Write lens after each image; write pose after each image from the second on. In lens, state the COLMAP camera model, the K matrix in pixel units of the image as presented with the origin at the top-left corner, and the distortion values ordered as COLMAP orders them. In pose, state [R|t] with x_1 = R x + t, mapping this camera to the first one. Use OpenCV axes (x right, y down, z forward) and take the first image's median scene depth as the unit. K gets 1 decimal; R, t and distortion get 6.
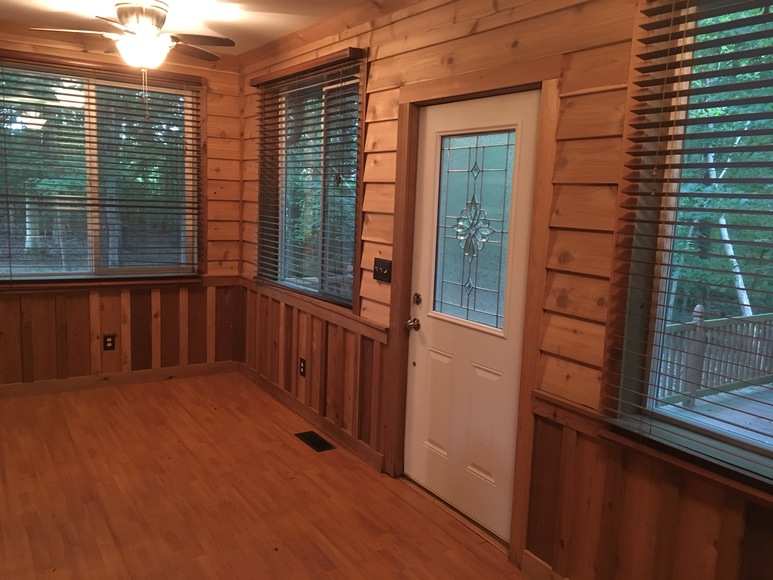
lens RADIAL K [[659.0, 0, 384.8], [0, 659.0, 288.7], [0, 0, 1]] dist [0.053088, -0.045144]
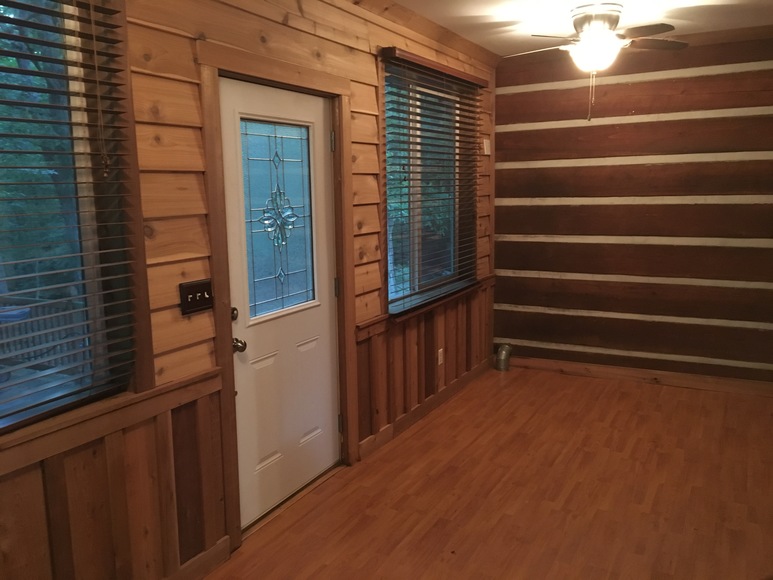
lens RADIAL K [[659.0, 0, 384.8], [0, 659.0, 290.6], [0, 0, 1]] dist [0.053088, -0.045144]
pose [[-0.486910, -0.166979, 0.857343, -0.810150], [0.124635, 0.958230, 0.257412, -0.219270], [-0.864514, 0.232191, -0.445761, 1.306555]]
